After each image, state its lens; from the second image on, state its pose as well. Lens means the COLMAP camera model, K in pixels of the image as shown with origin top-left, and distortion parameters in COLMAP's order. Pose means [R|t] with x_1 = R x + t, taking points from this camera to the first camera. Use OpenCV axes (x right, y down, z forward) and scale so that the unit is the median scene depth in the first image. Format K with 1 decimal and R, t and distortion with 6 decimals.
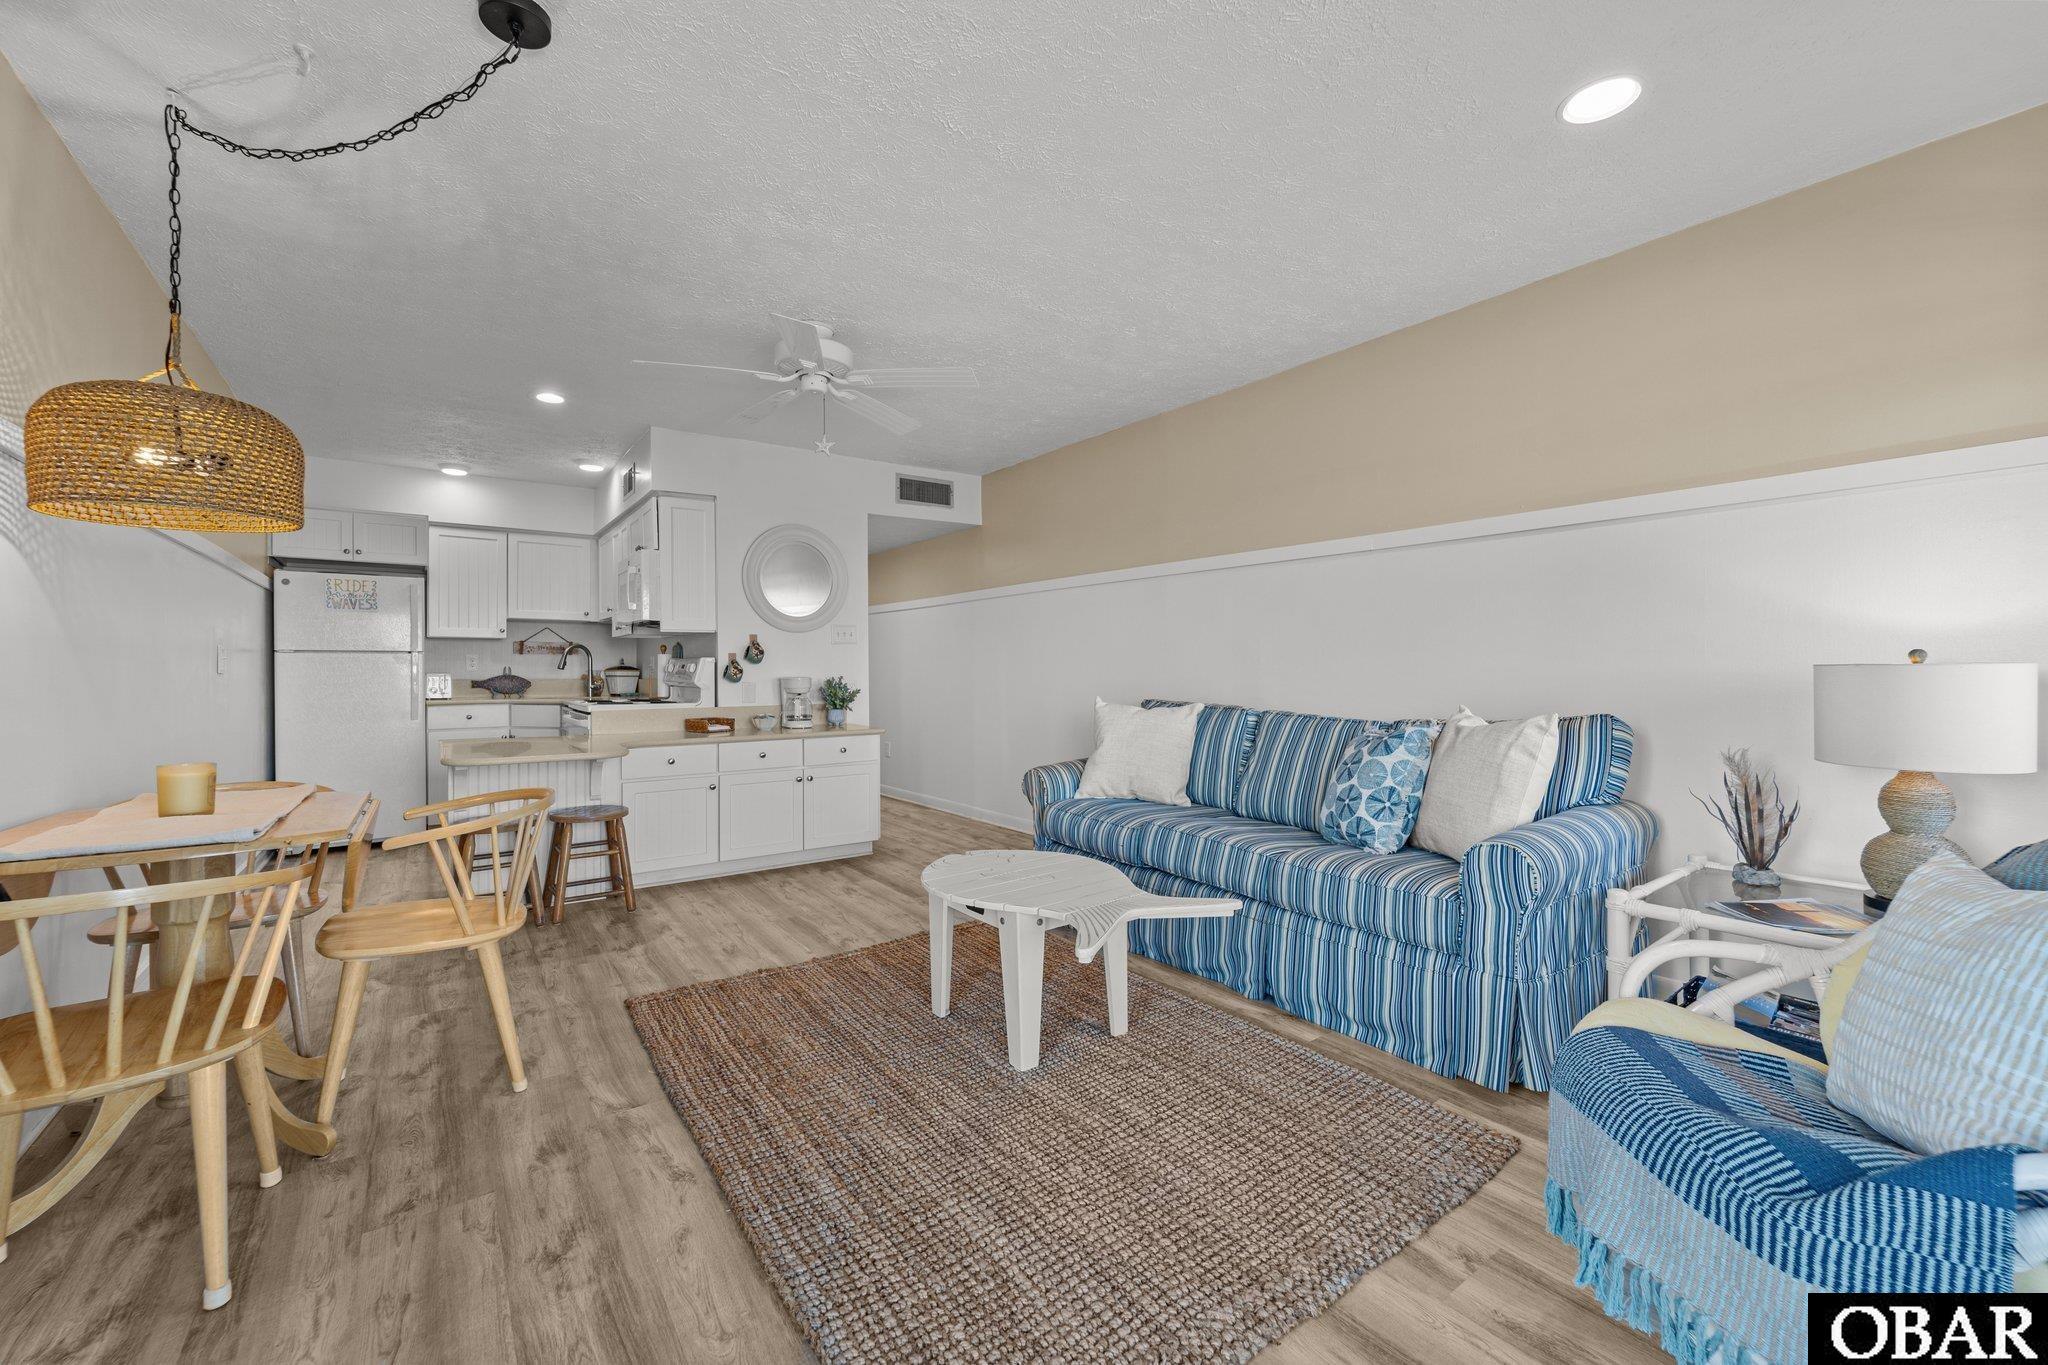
lens RADIAL K [[825.9, 0, 1021.9], [0, 825.9, 667.8], [0, 0, 1]] dist [-0.003720, -0.000365]
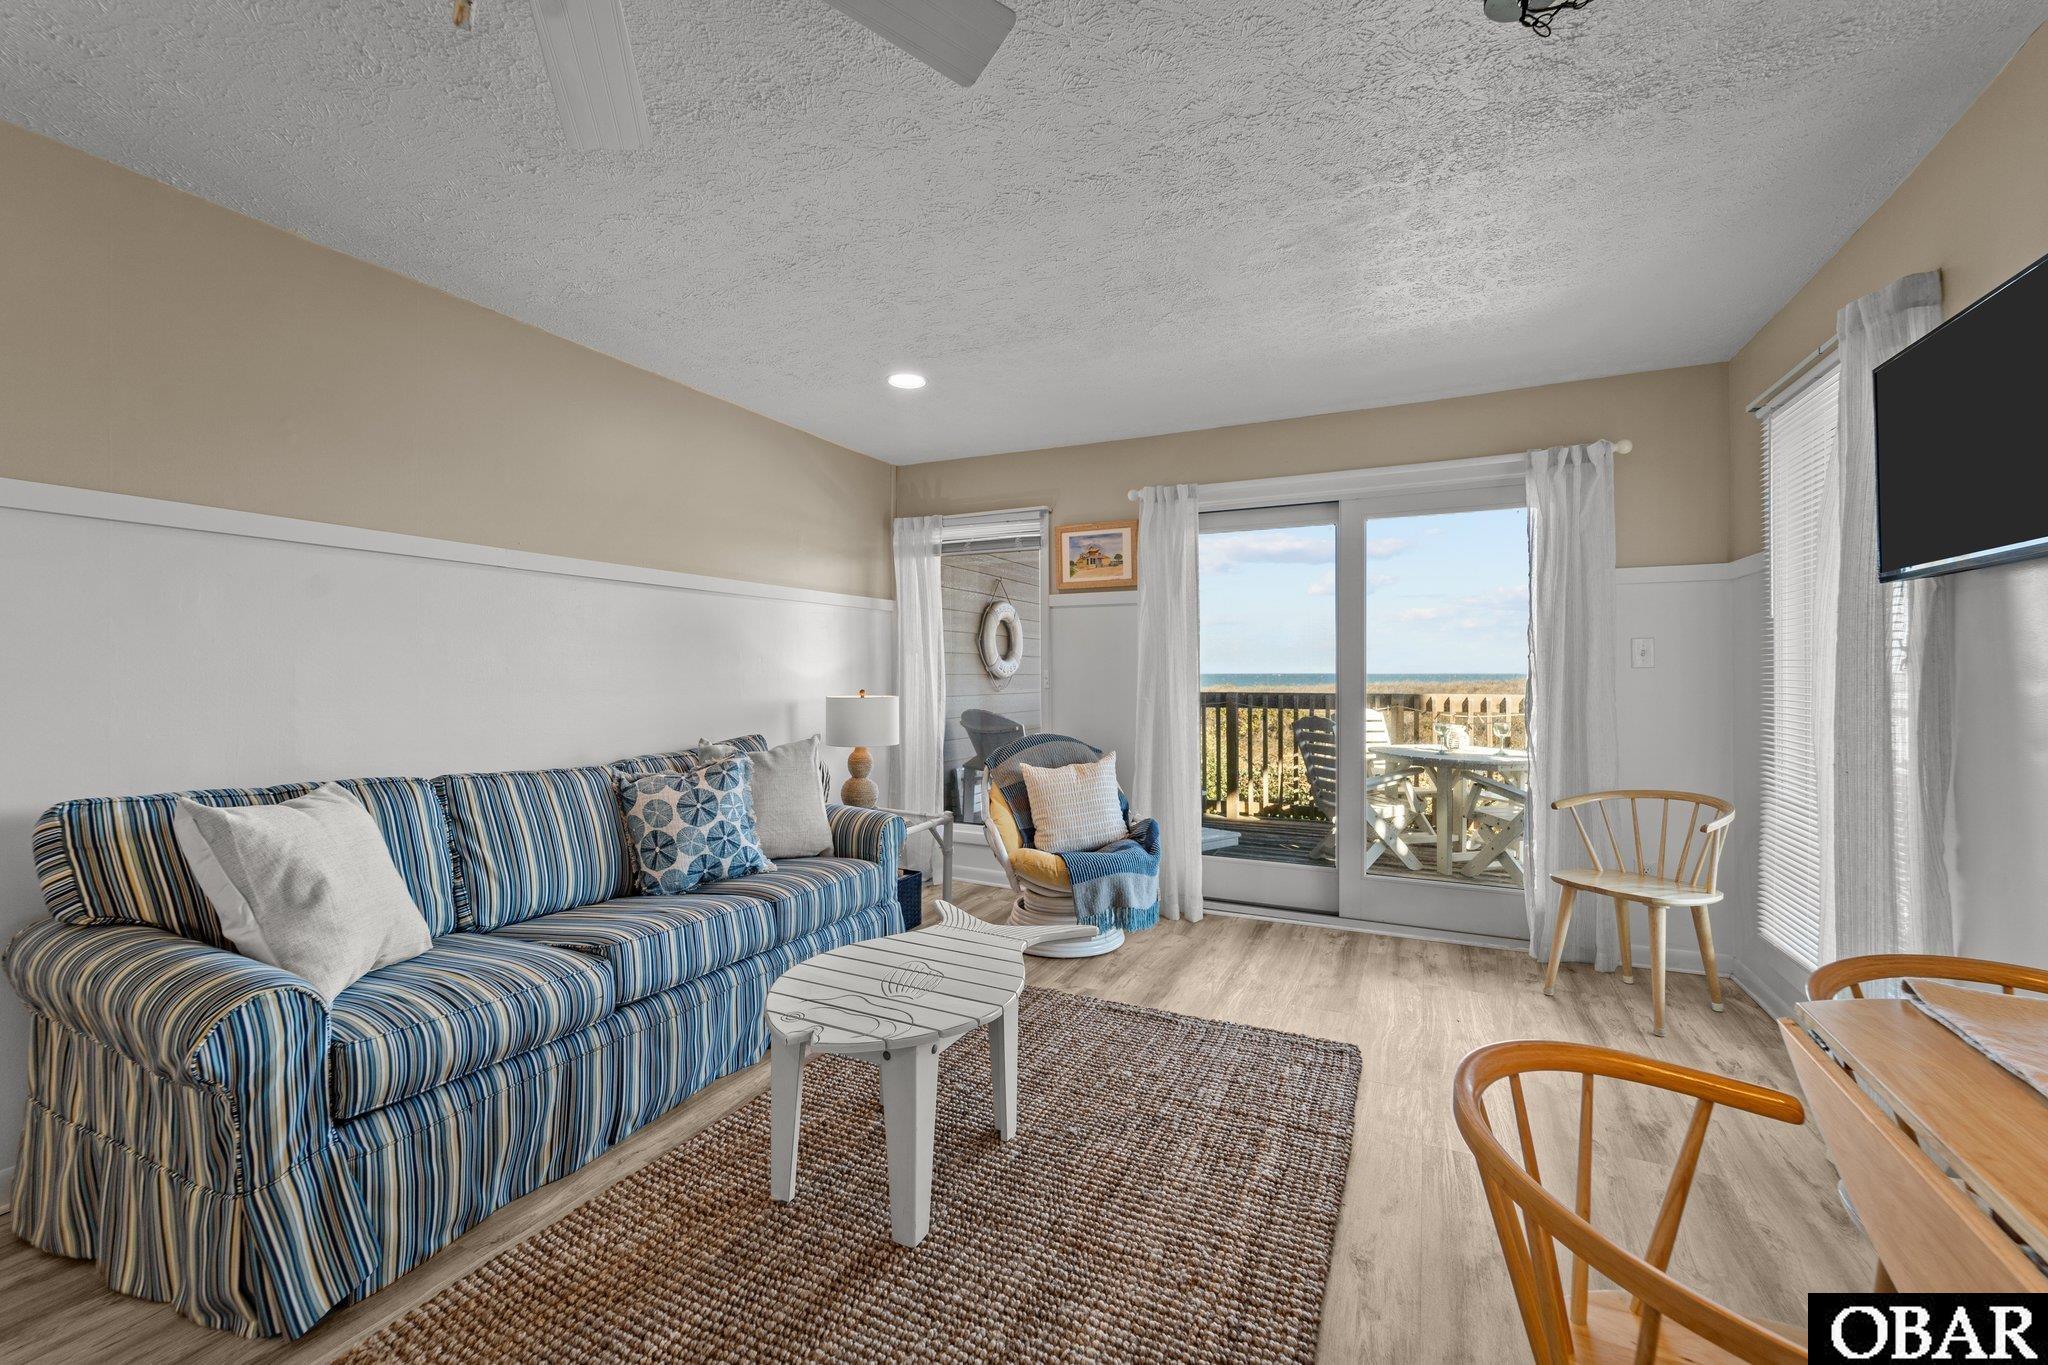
lens RADIAL K [[825.9, 0, 1028.8], [0, 825.9, 670.1], [0, 0, 1]] dist [-0.003720, -0.000365]
pose [[-0.481782, 0.006340, 0.876268, -0.398243], [-0.001023, 0.999969, -0.007798, -0.023069], [-0.876291, -0.004654, -0.481760, 0.667846]]
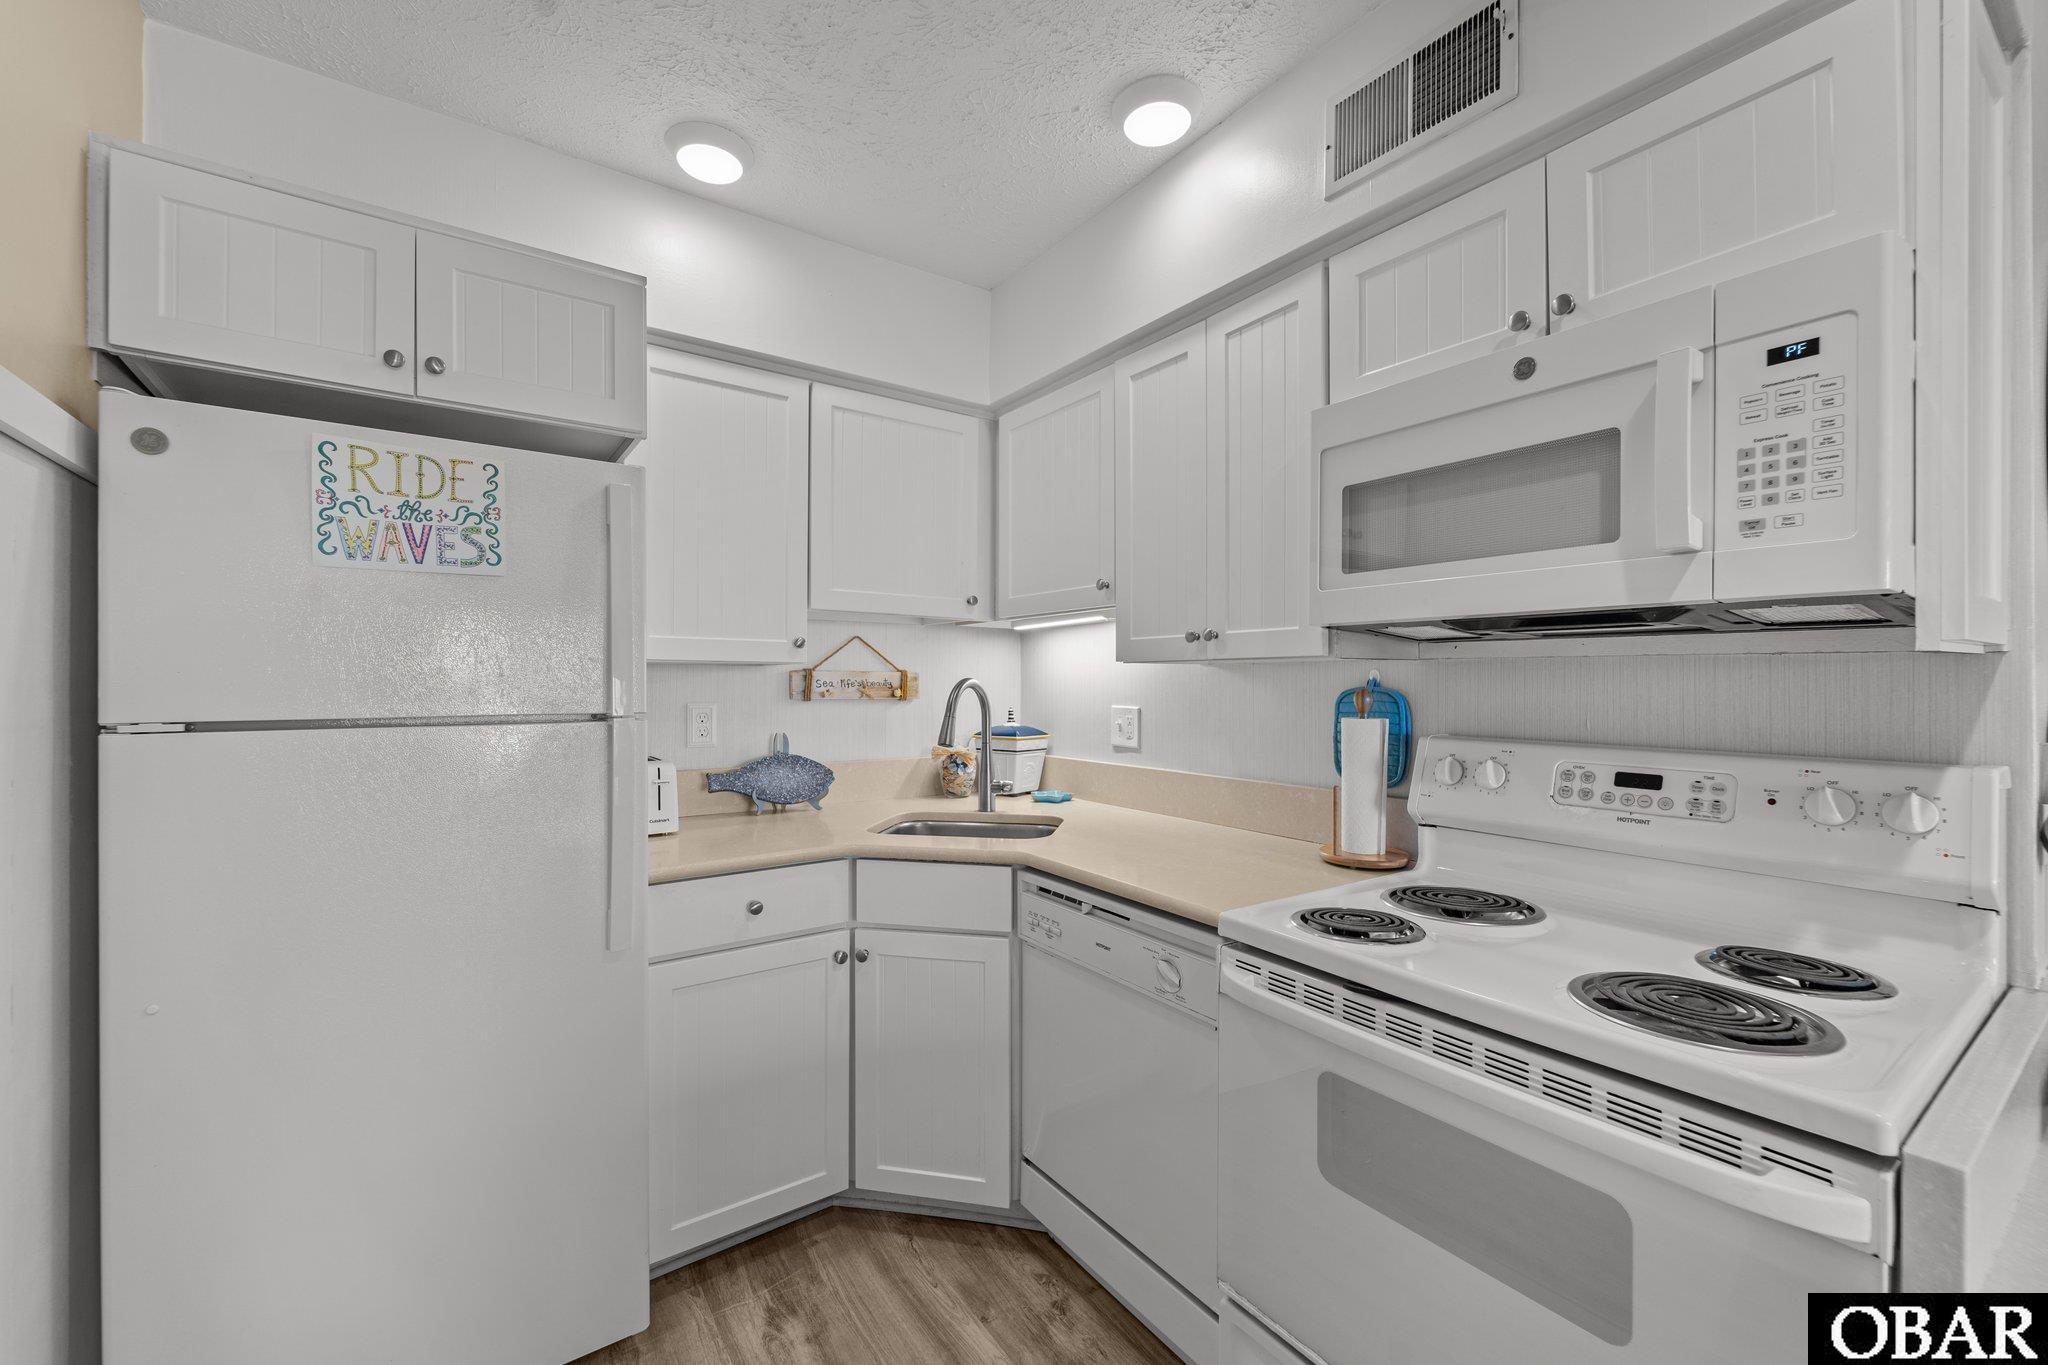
lens RADIAL K [[825.9, 0, 1024.3], [0, 825.9, 682.1], [0, 0, 1]] dist [-0.003720, -0.000365]
pose [[0.999907, 0.002671, -0.013360, -0.655785], [-0.002651, 0.999995, 0.001472, -0.035647], [0.013364, -0.001436, 0.999910, 0.788355]]
